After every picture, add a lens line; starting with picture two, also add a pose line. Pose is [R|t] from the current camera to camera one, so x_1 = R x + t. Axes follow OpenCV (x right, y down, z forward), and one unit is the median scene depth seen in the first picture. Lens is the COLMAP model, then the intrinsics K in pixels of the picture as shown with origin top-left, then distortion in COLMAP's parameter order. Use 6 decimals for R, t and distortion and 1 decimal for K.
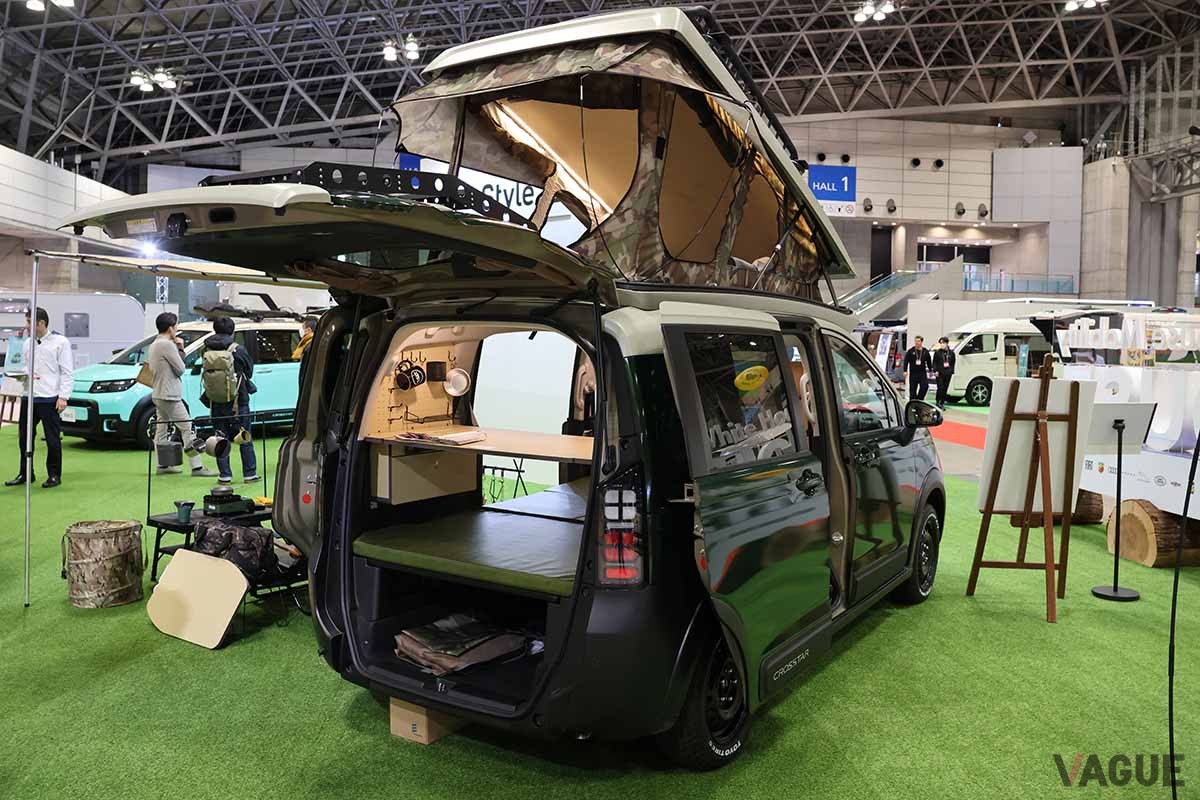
lens RADIAL K [[1004.4, 0, 600.0], [0, 1004.4, 400.0], [0, 0, 1]] dist [-0.138693, 0.085377]
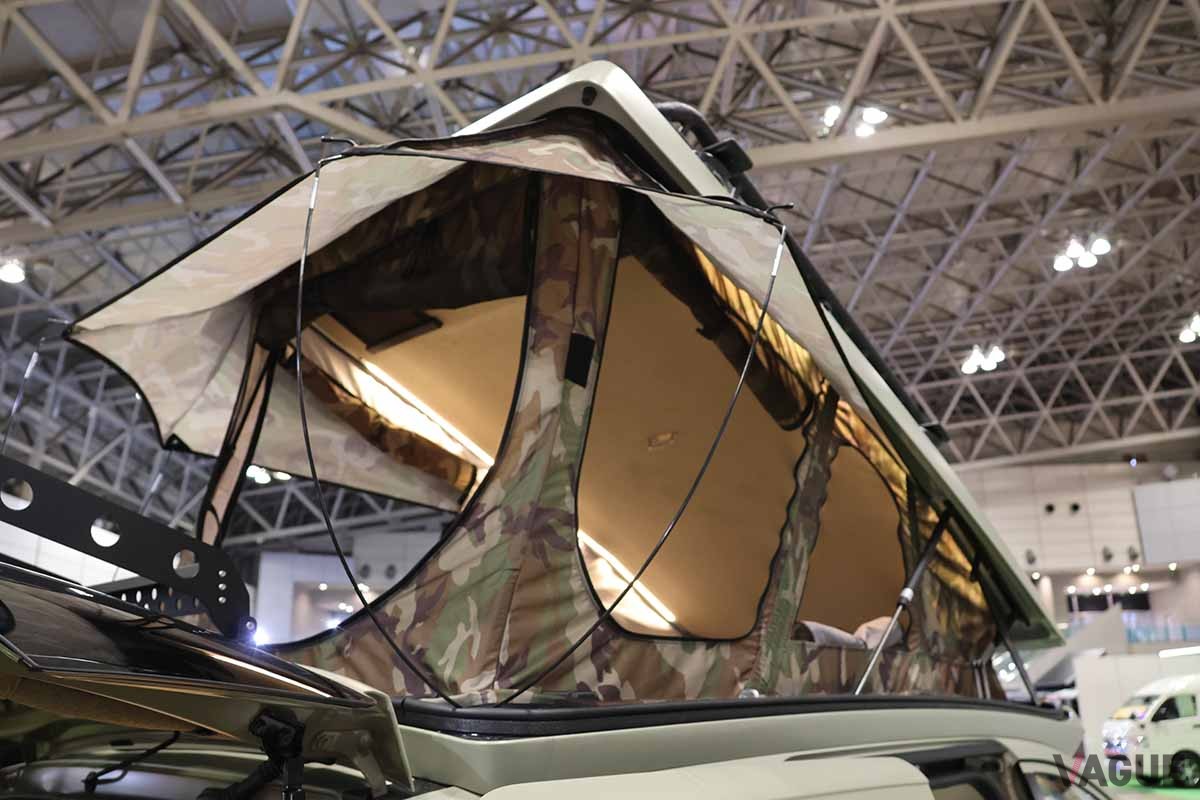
lens RADIAL K [[1004.4, 0, 600.0], [0, 1004.4, 400.0], [0, 0, 1]] dist [-0.138693, 0.085377]
pose [[0.990998, -0.070940, -0.113533, 0.085839], [0.024566, 0.930022, -0.366681, -0.064781], [0.131601, 0.360591, 0.923393, 0.469500]]
